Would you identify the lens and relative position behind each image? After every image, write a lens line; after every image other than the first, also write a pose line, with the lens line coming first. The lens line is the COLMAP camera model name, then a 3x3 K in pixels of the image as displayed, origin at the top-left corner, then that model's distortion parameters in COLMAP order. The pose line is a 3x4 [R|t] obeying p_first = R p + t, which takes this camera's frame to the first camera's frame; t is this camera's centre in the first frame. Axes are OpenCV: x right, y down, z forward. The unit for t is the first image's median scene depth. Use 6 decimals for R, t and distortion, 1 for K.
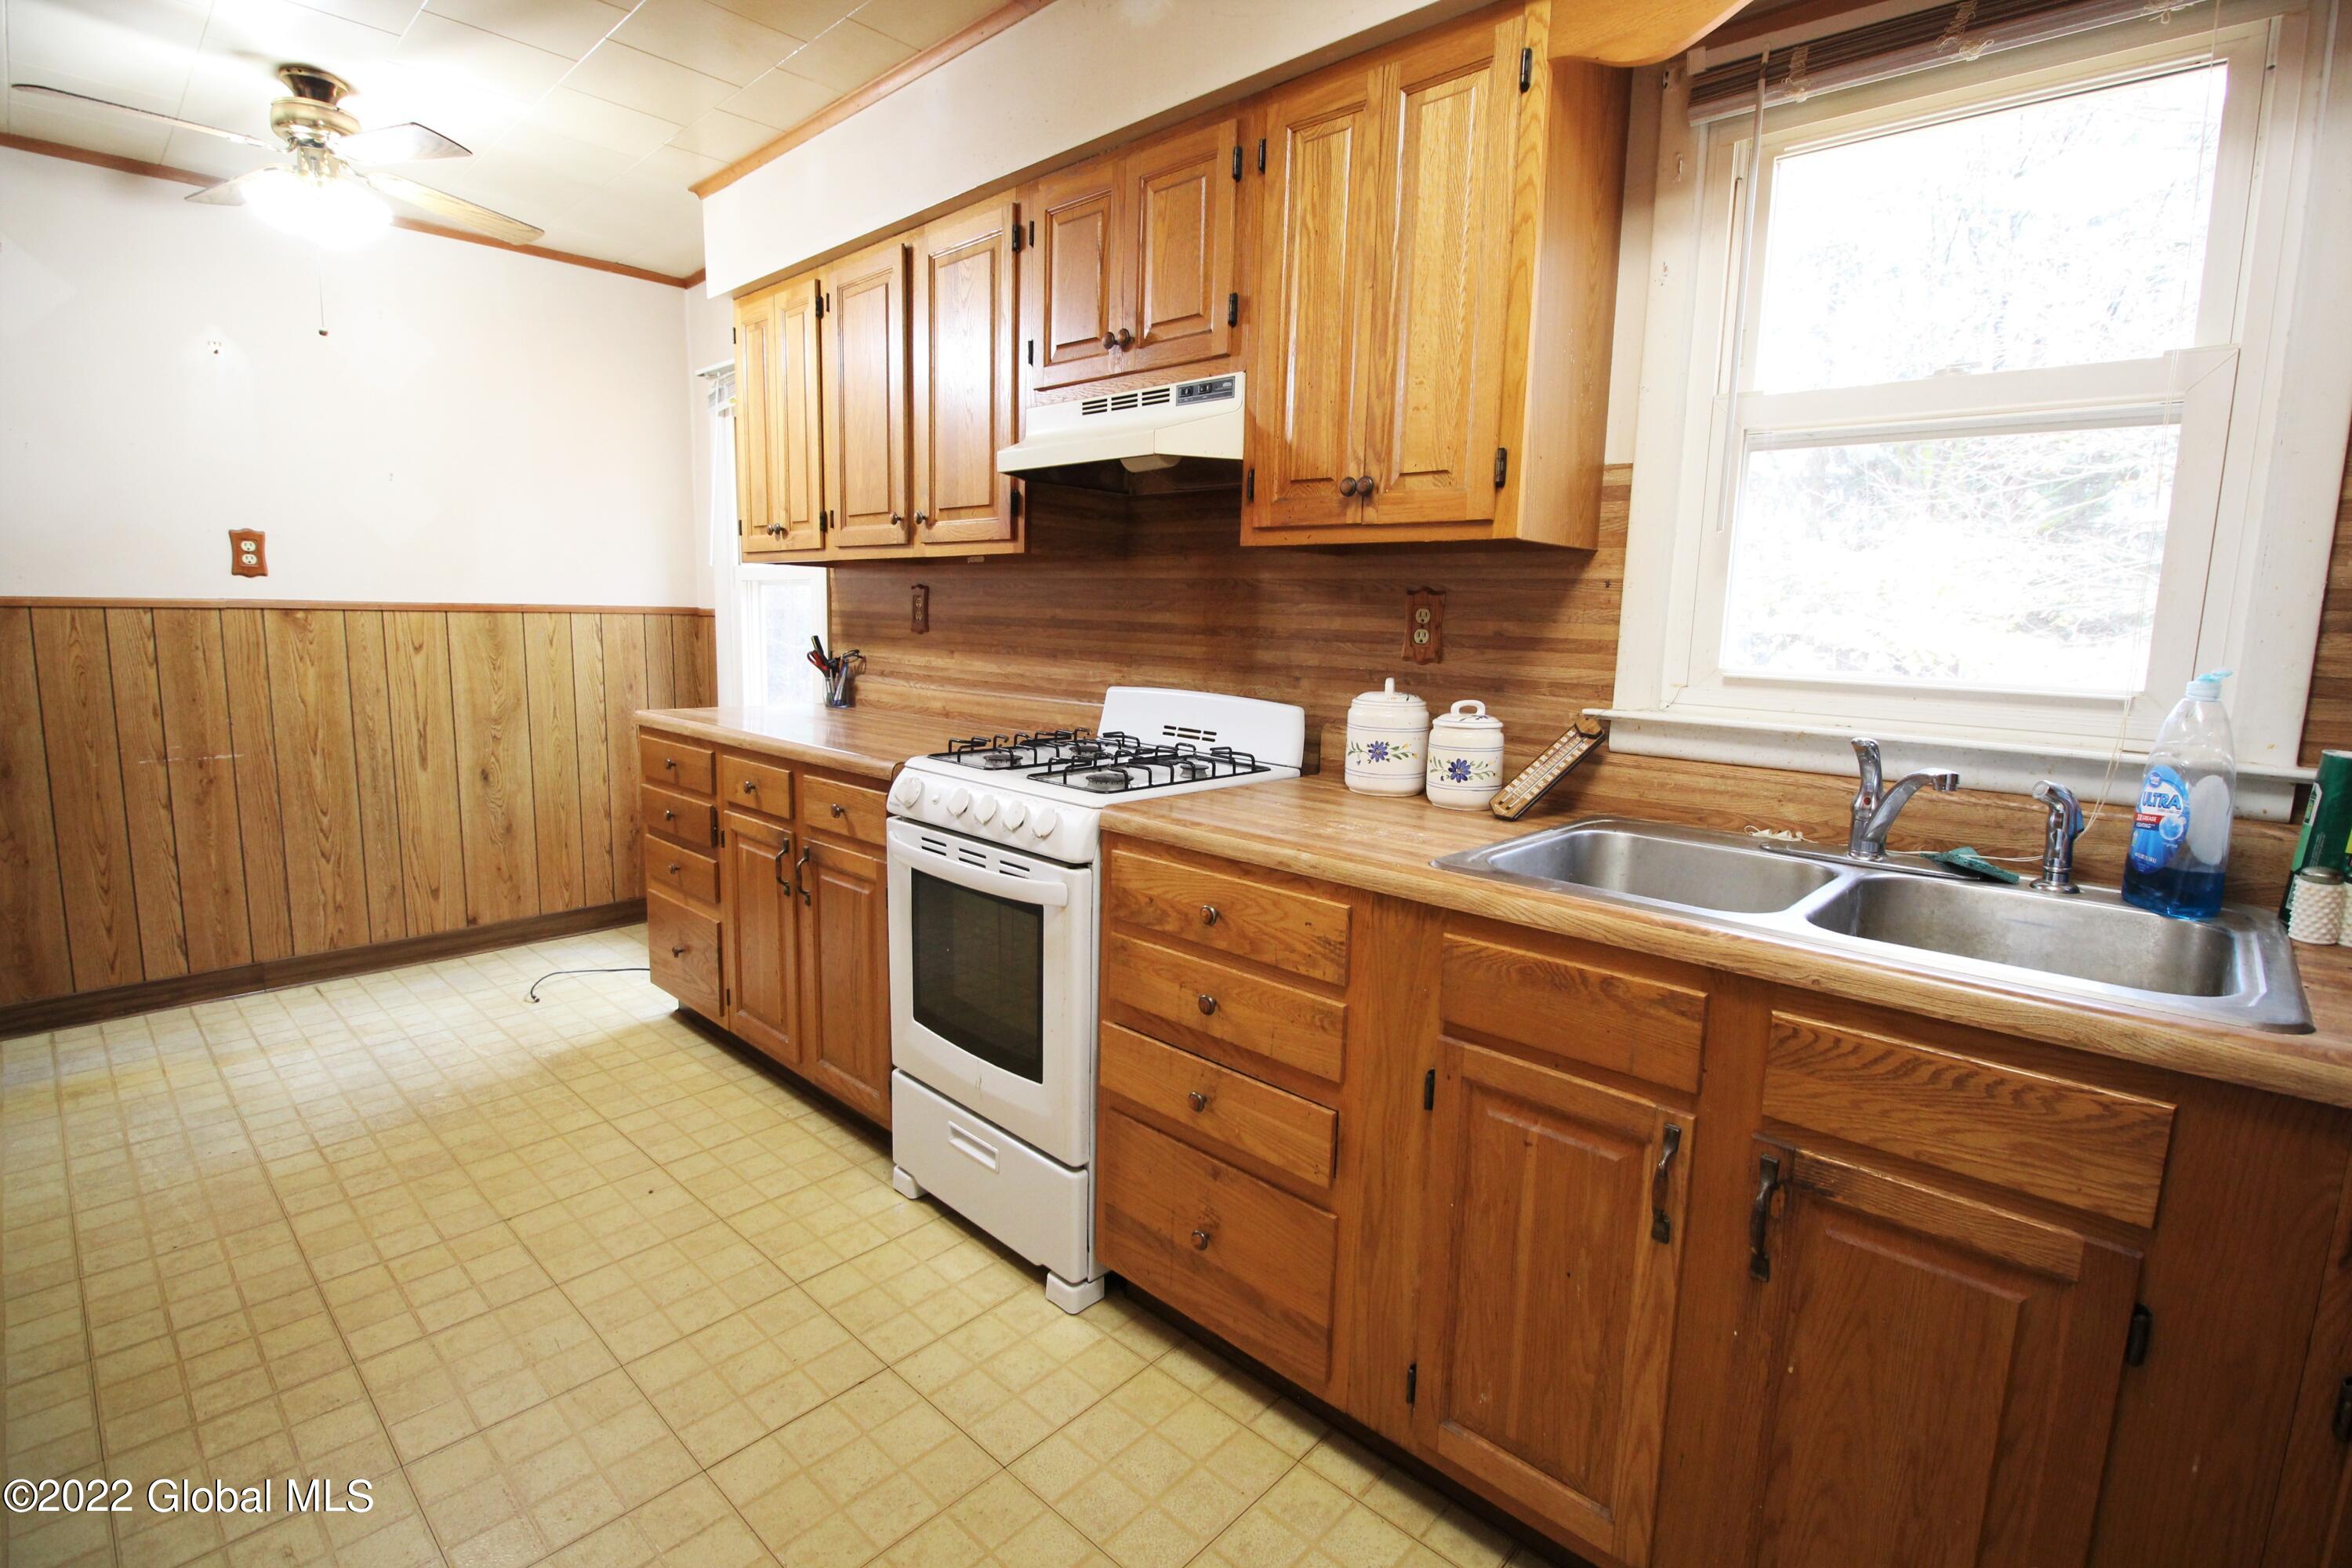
lens RADIAL K [[1100.2, 0, 1180.4], [0, 1100.2, 778.3], [0, 0, 1]] dist [-0.012511, -0.003444]
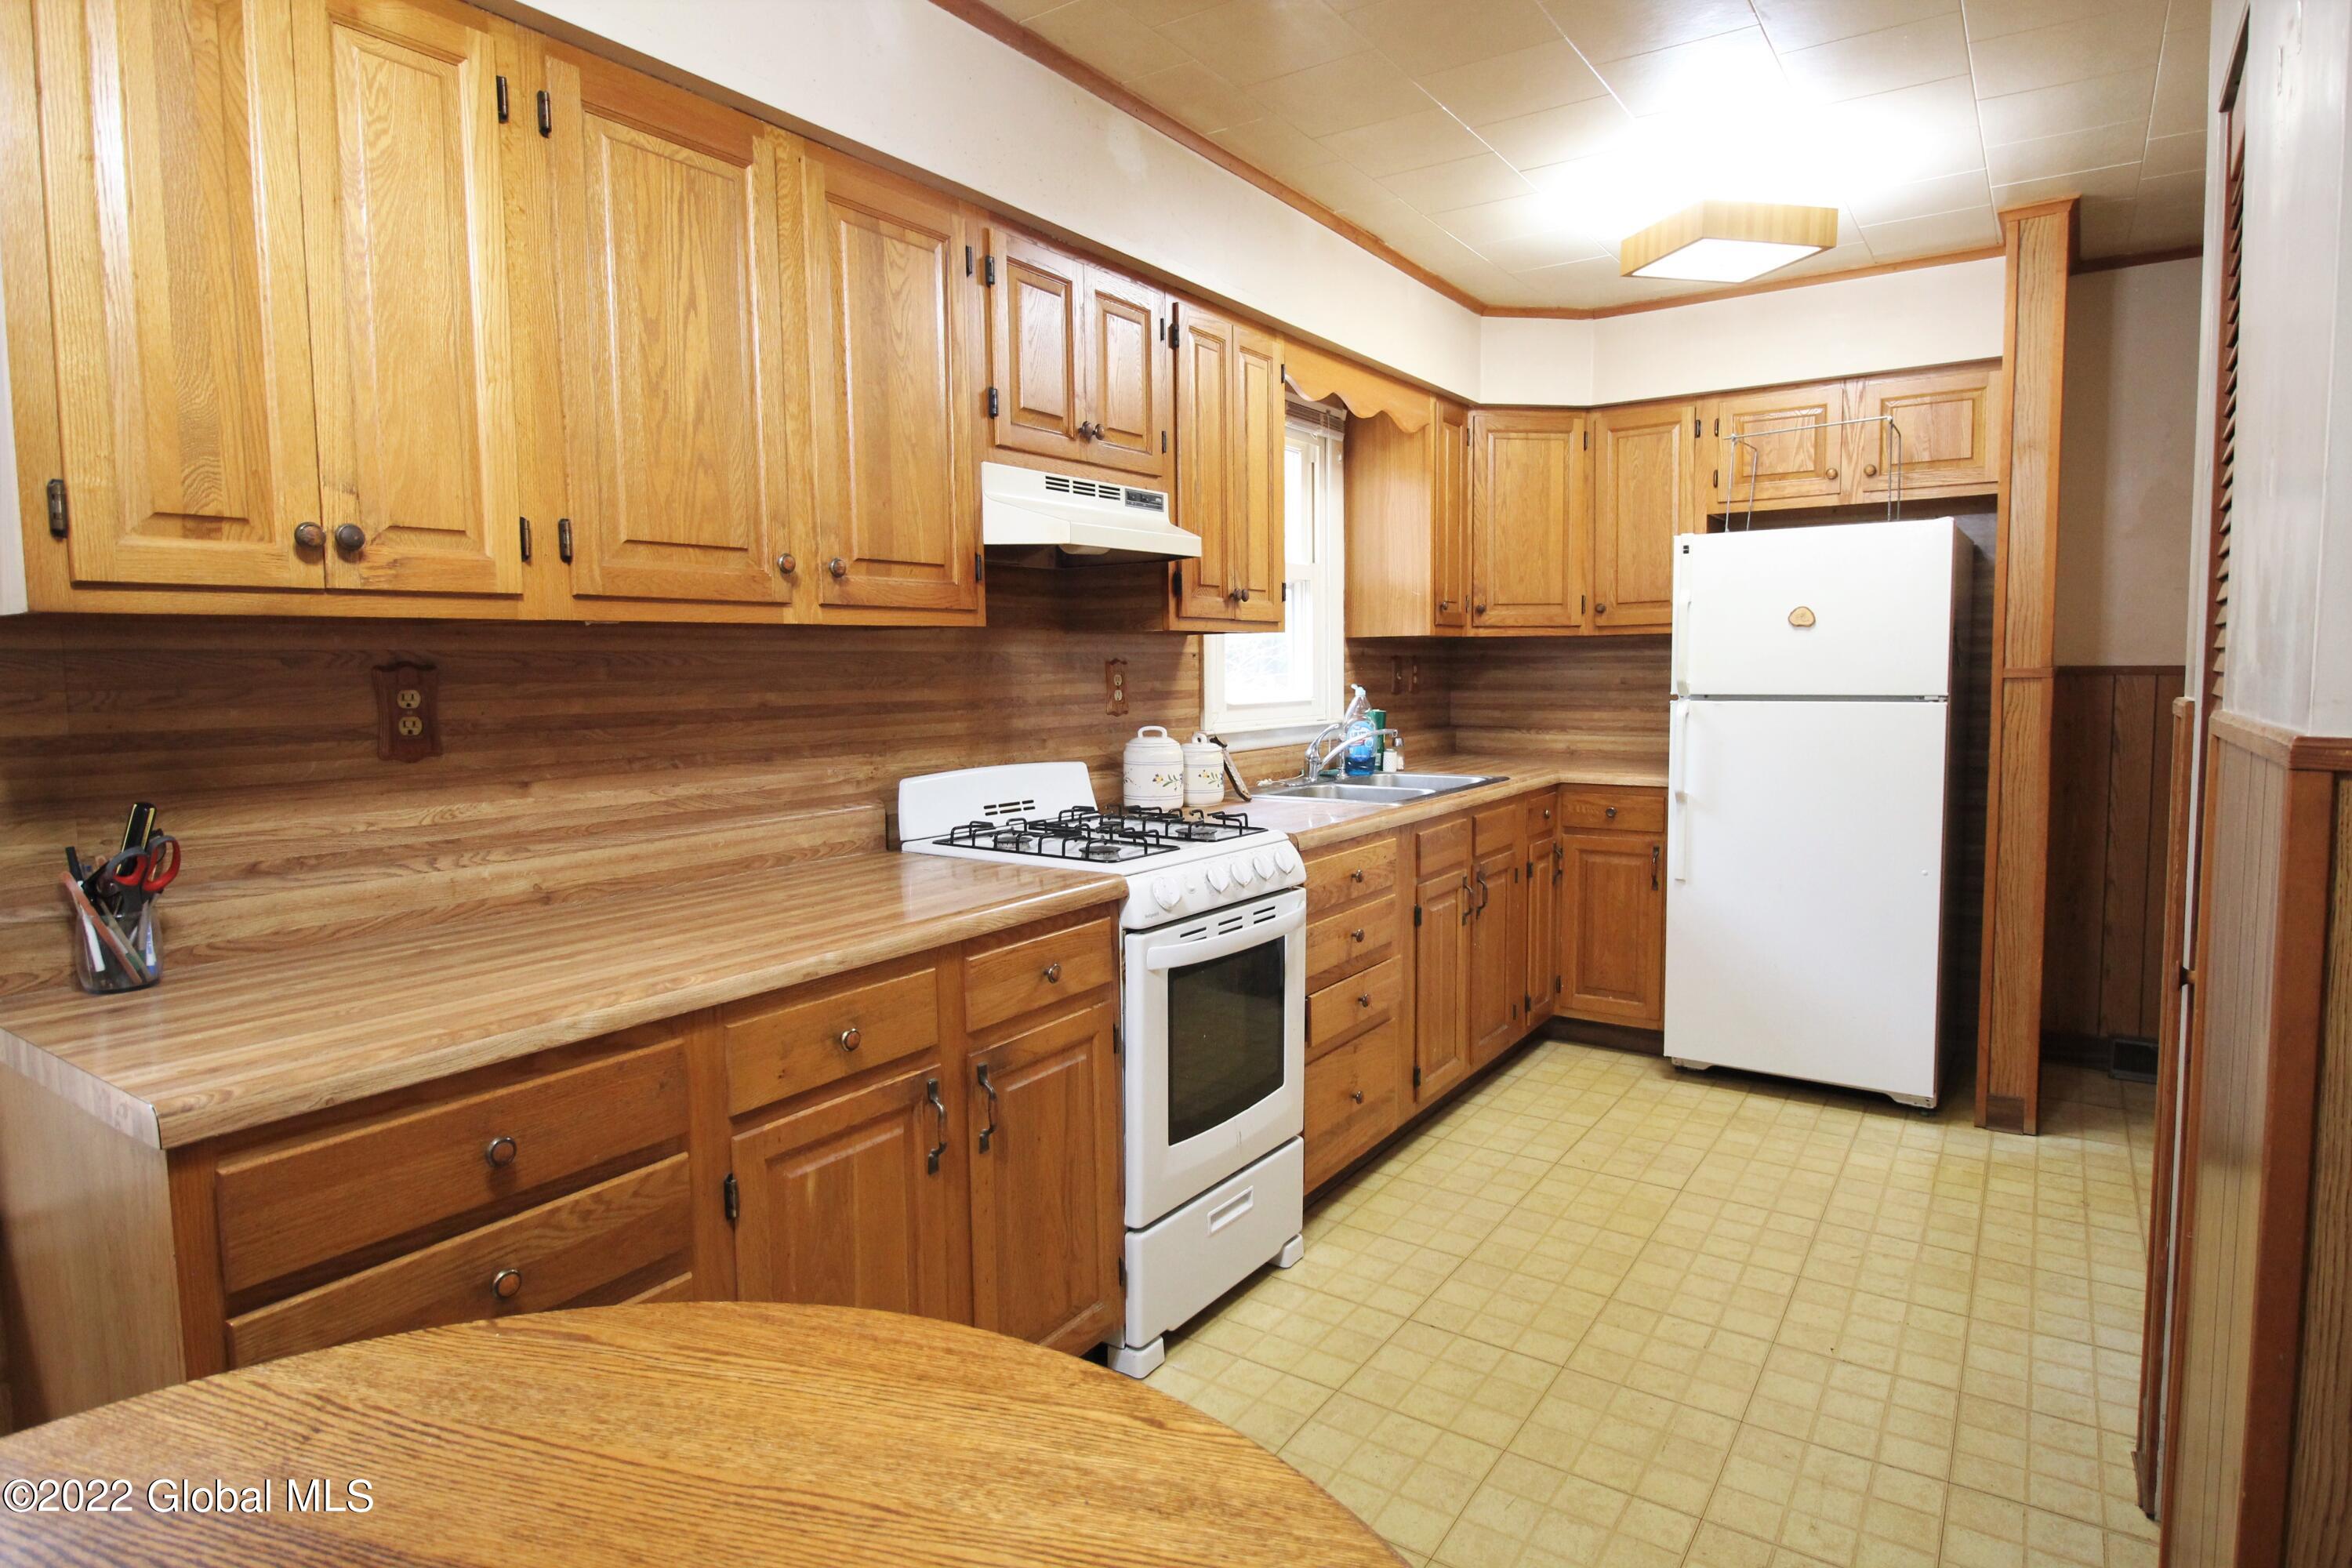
lens RADIAL K [[1290.7, 0, 1169.5], [0, 1290.7, 772.8], [0, 0, 1]] dist [-0.008179, 0.000957]
pose [[-0.160412, -0.108569, 0.981061, -1.286470], [0.155173, 0.978799, 0.133691, -0.227870], [-0.974777, 0.173680, -0.140165, 1.131316]]
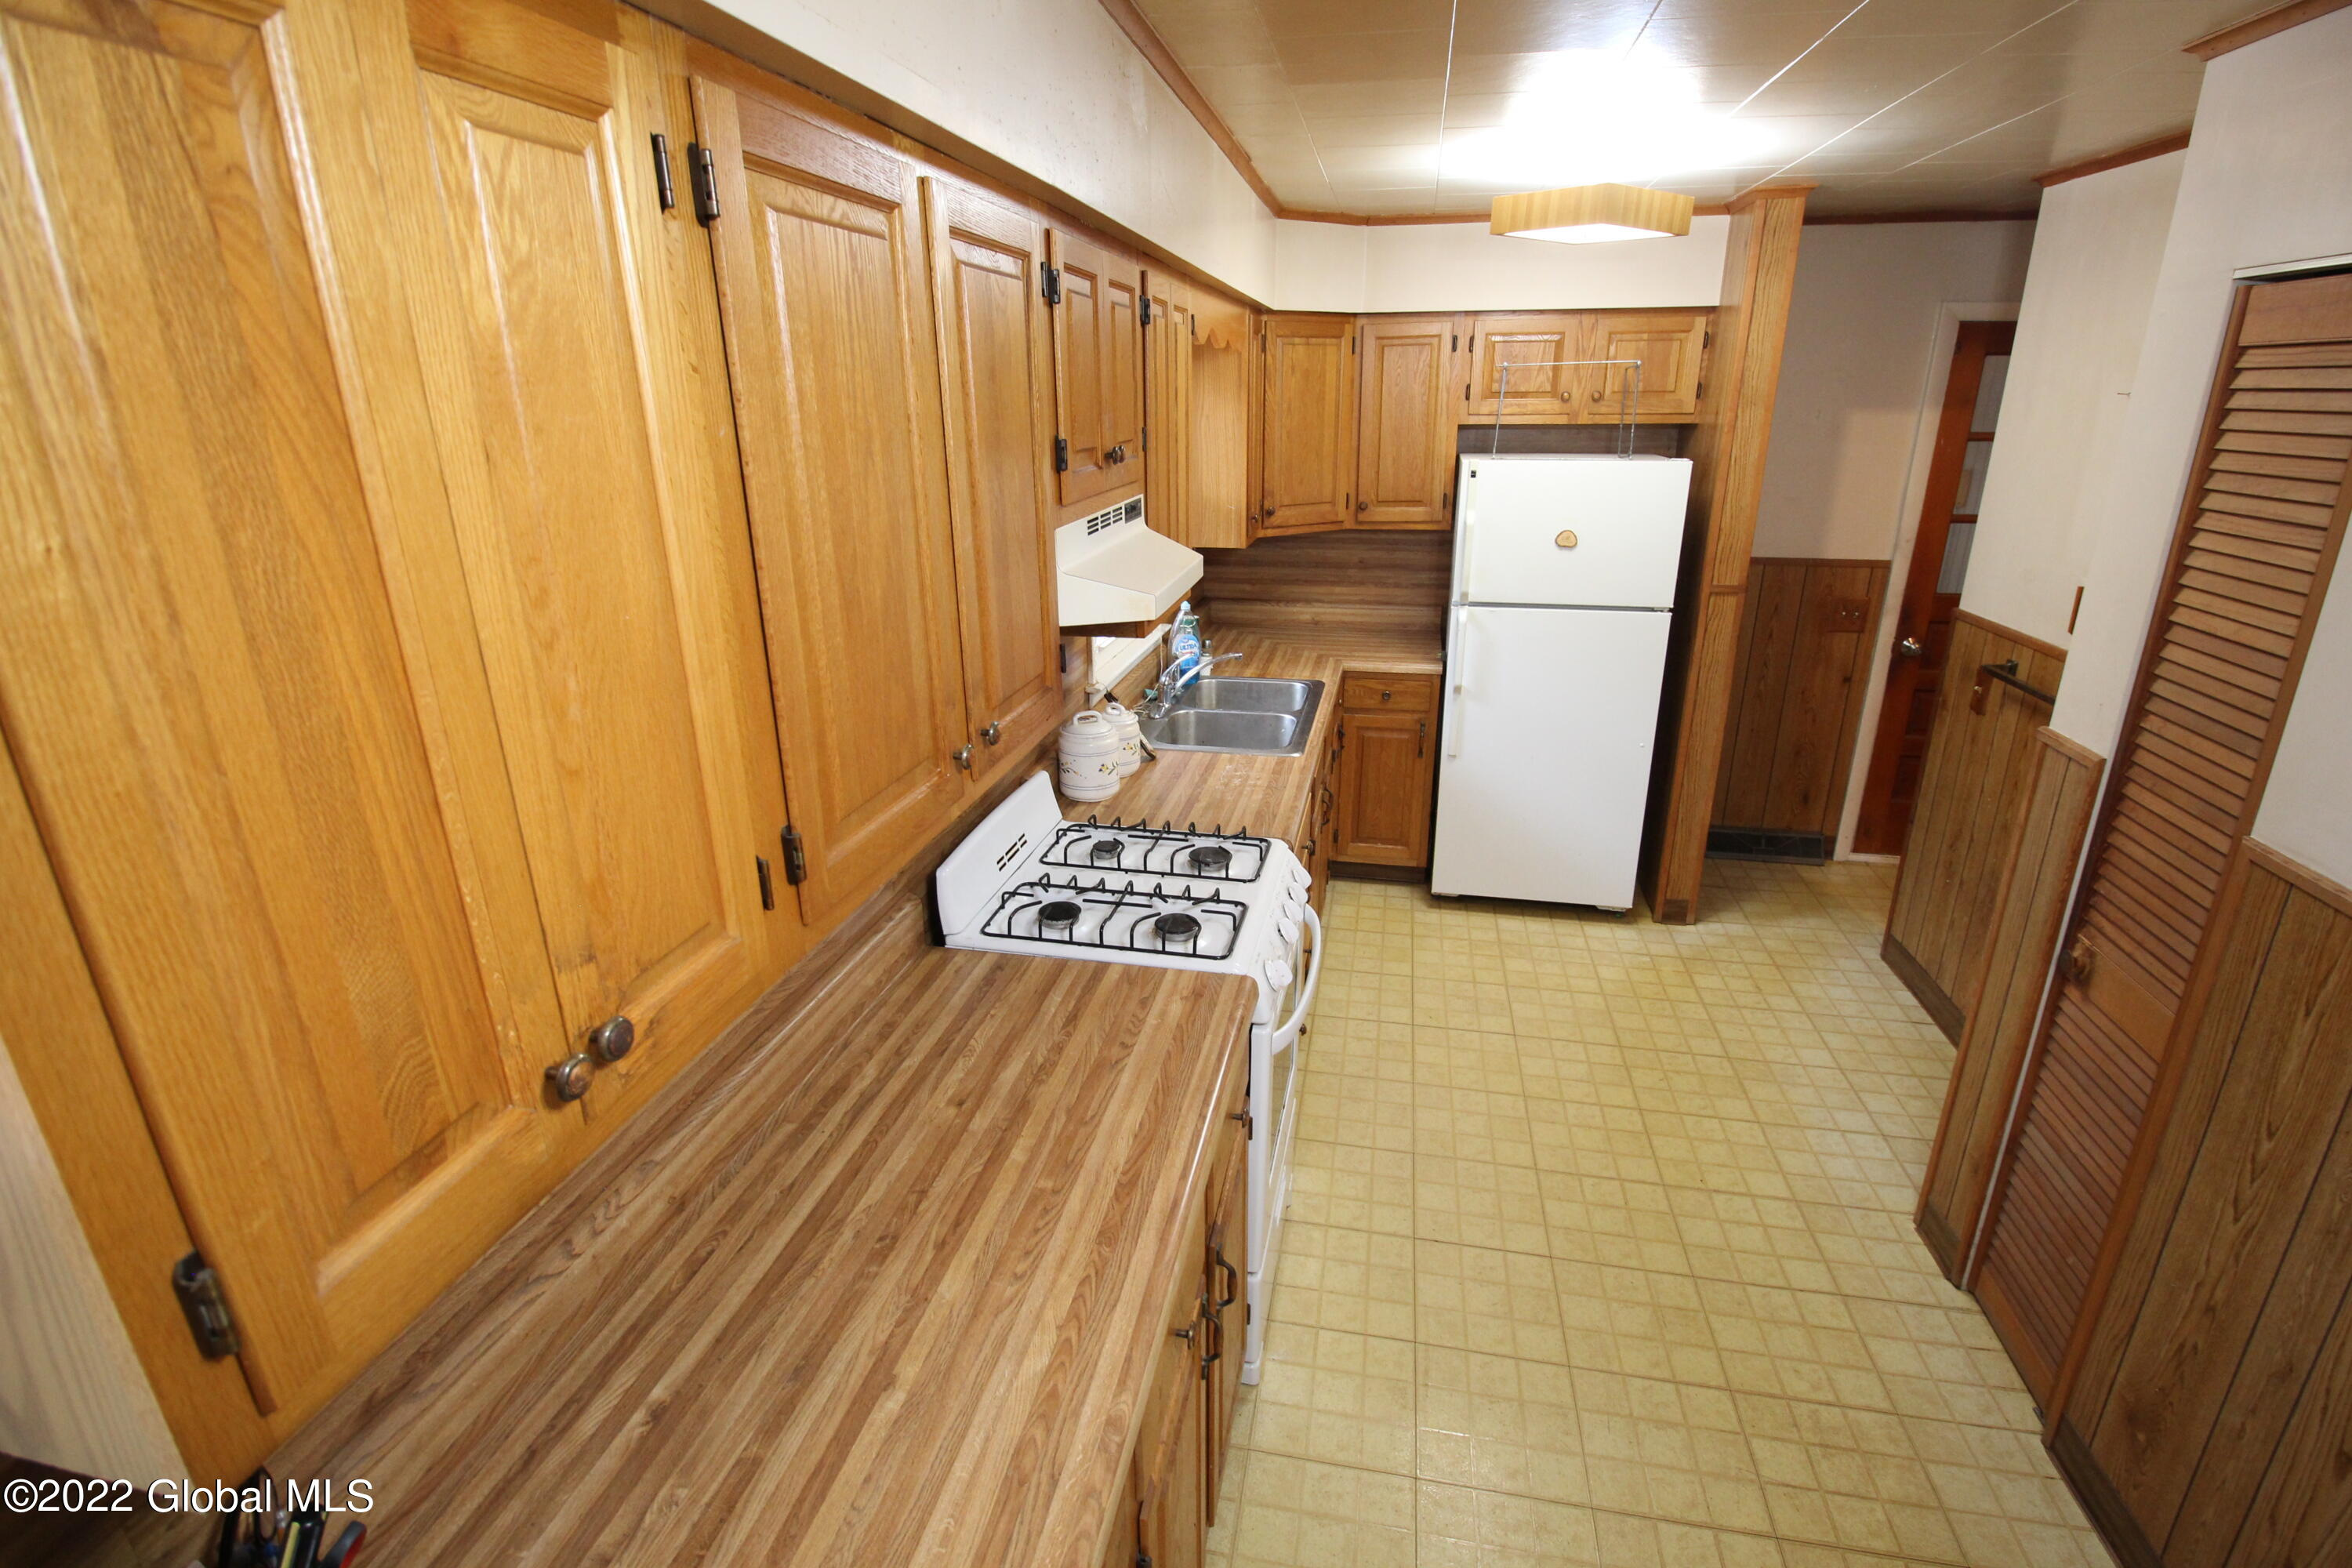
lens RADIAL K [[1100.2, 0, 1182.0], [0, 1100.2, 777.2], [0, 0, 1]] dist [-0.012511, -0.003444]
pose [[-0.537737, -0.299356, 0.788178, -0.872893], [0.120459, 0.897974, 0.423241, -0.528359], [-0.834463, 0.322535, -0.446814, 1.419243]]
